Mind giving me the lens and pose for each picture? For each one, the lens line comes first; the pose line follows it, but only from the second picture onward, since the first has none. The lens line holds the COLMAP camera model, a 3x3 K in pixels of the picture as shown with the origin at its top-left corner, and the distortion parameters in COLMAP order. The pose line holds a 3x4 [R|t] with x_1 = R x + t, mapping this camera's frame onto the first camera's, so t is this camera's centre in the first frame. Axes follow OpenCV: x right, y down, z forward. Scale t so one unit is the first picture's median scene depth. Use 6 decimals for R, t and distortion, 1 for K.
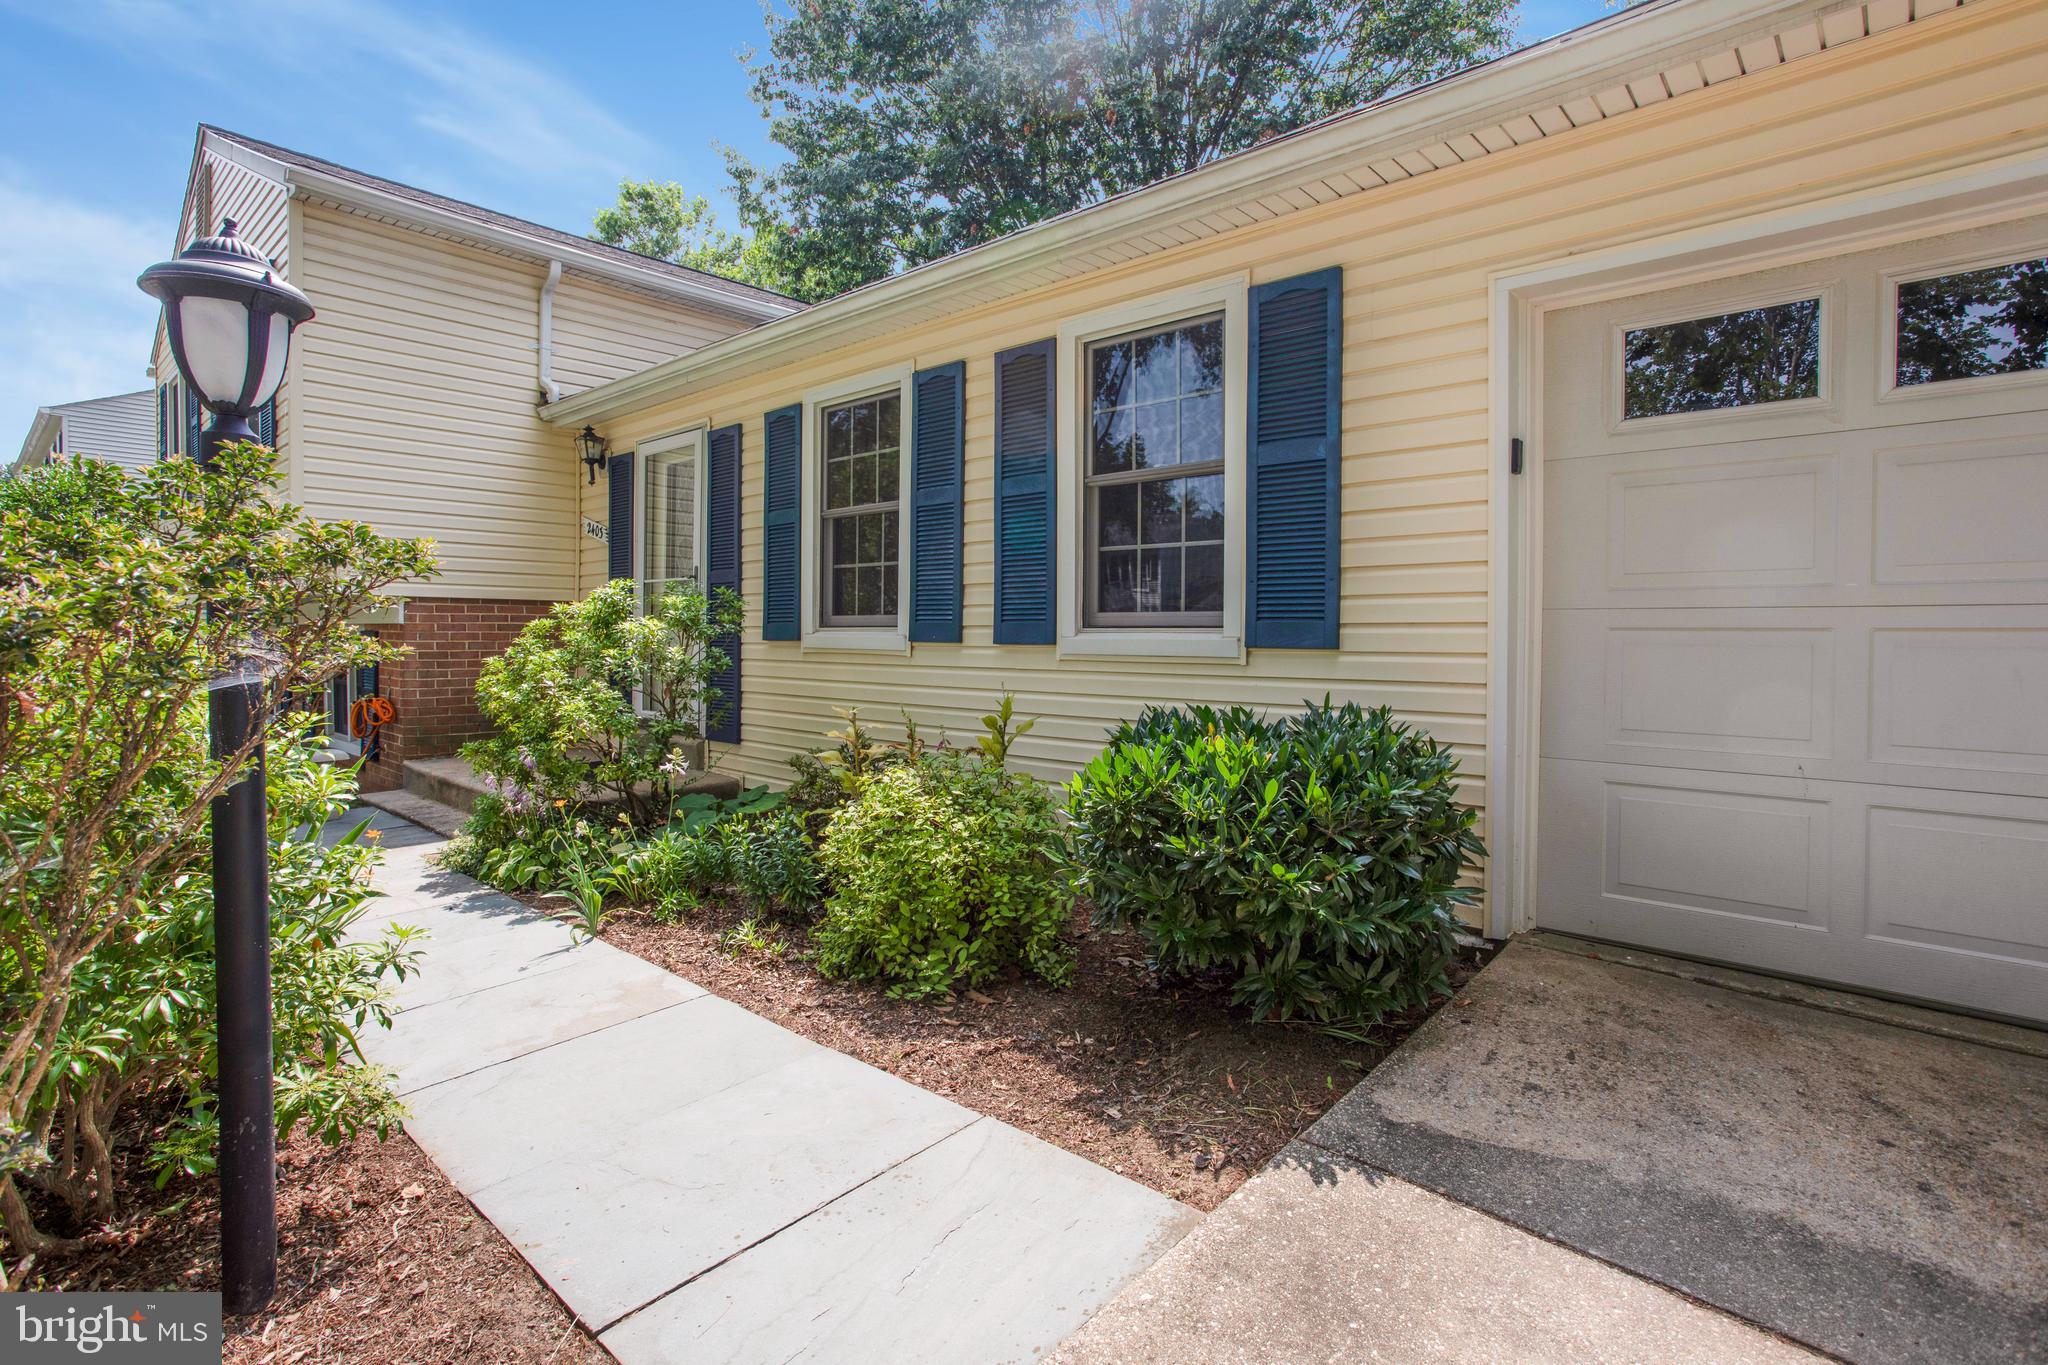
lens RADIAL K [[1003.3, 0, 1026.5], [0, 1003.3, 650.0], [0, 0, 1]] dist [-0.028080, 0.000334]
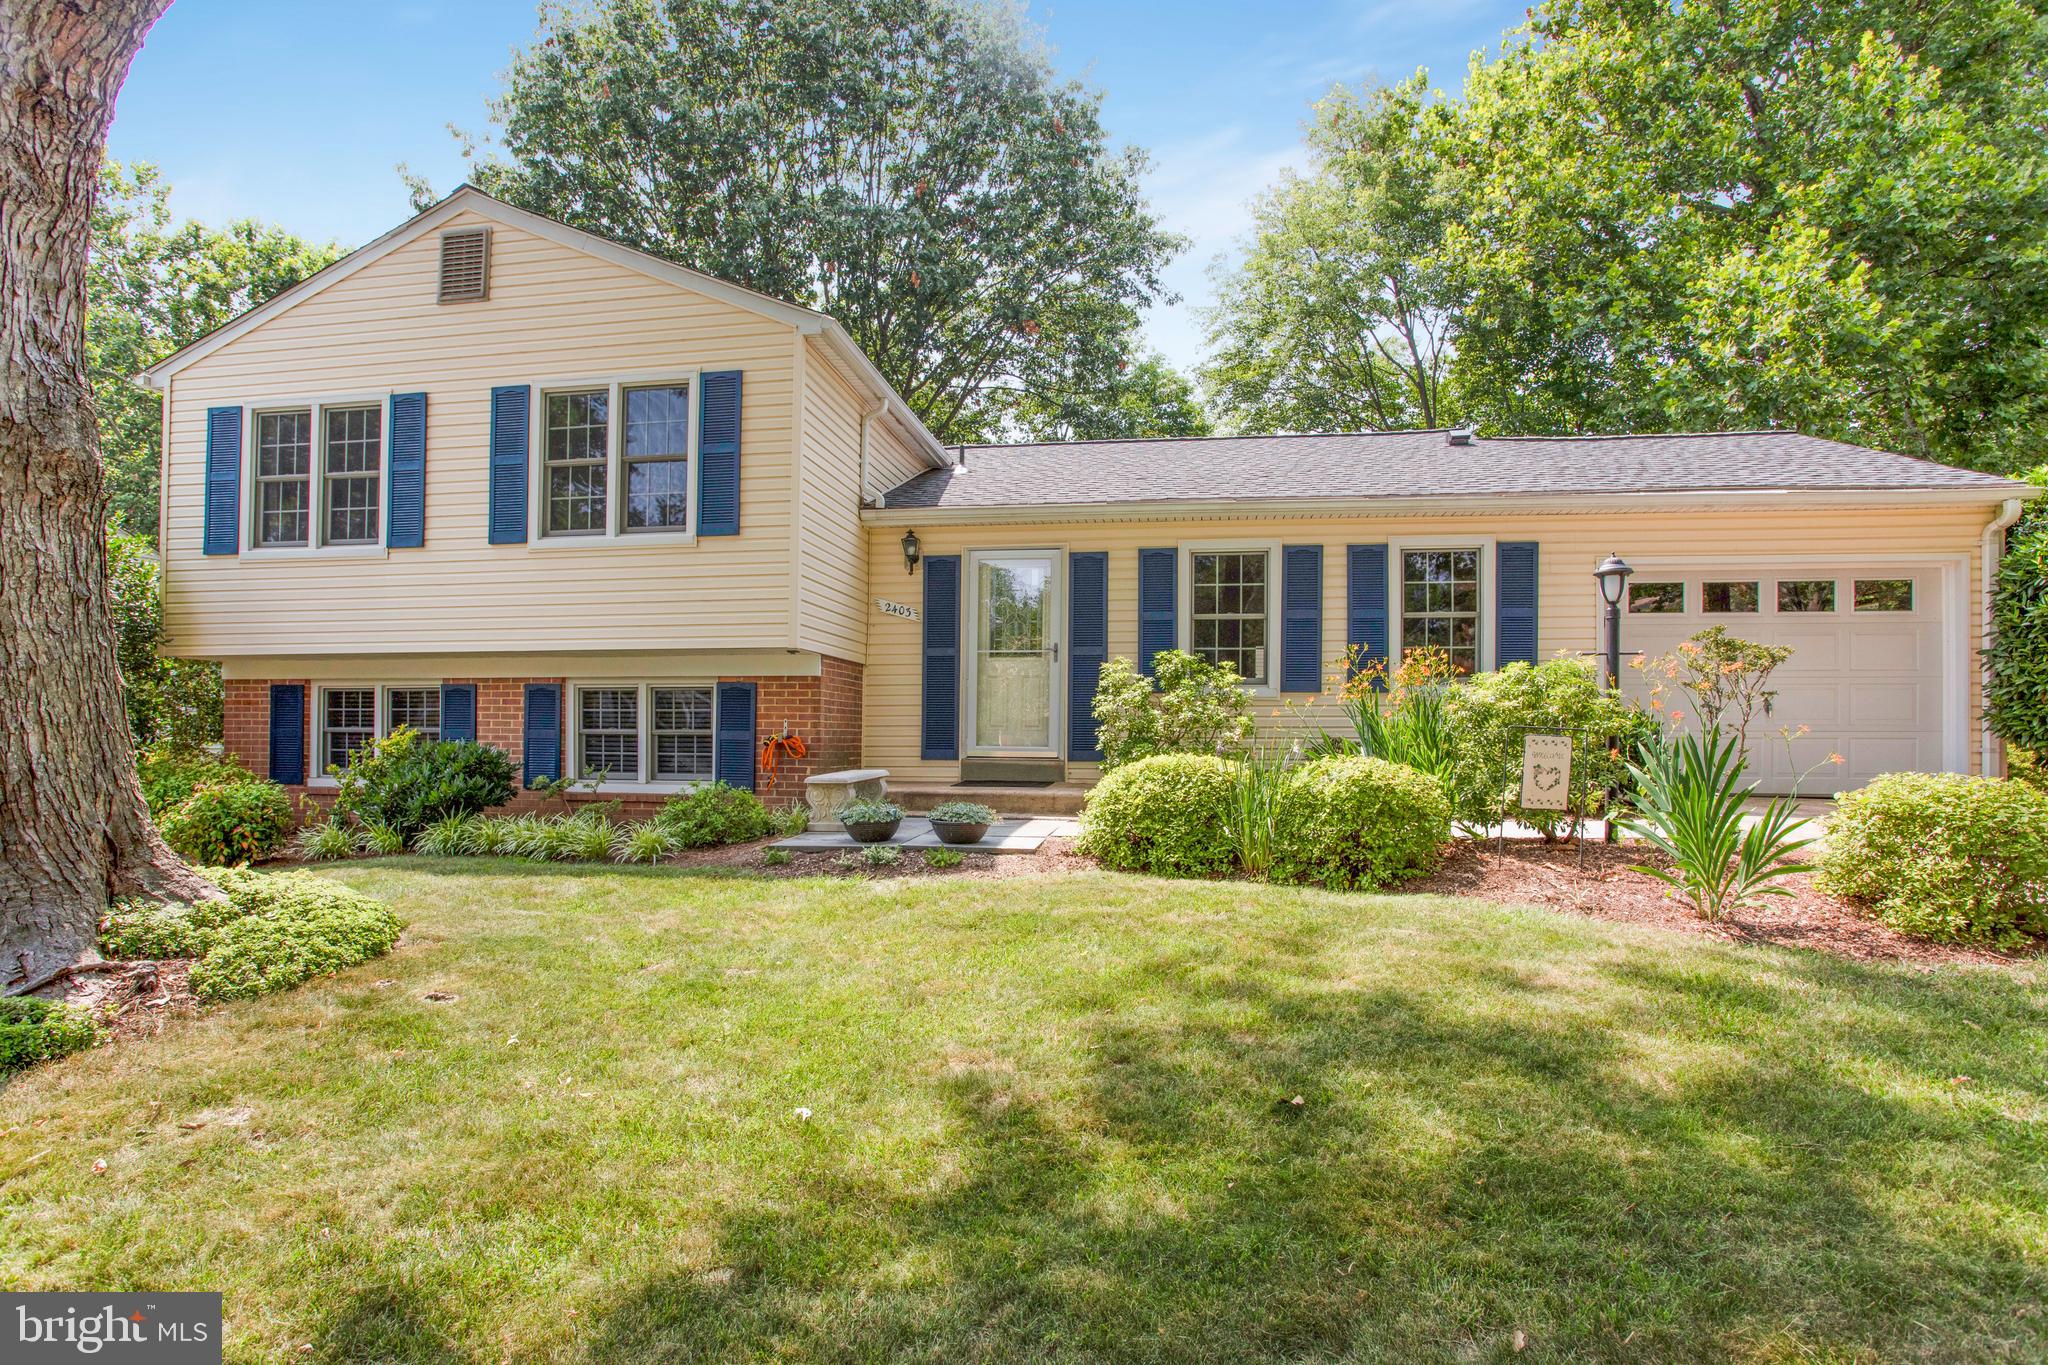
lens RADIAL K [[993.6, 0, 1039.3], [0, 993.6, 724.9], [0, 0, 1]] dist [-0.023163, 0.000622]
pose [[0.833306, 0.002572, 0.552807, -1.686874], [0.007304, 0.999851, -0.015662, 0.085945], [-0.552764, 0.017089, 0.833162, -0.291472]]
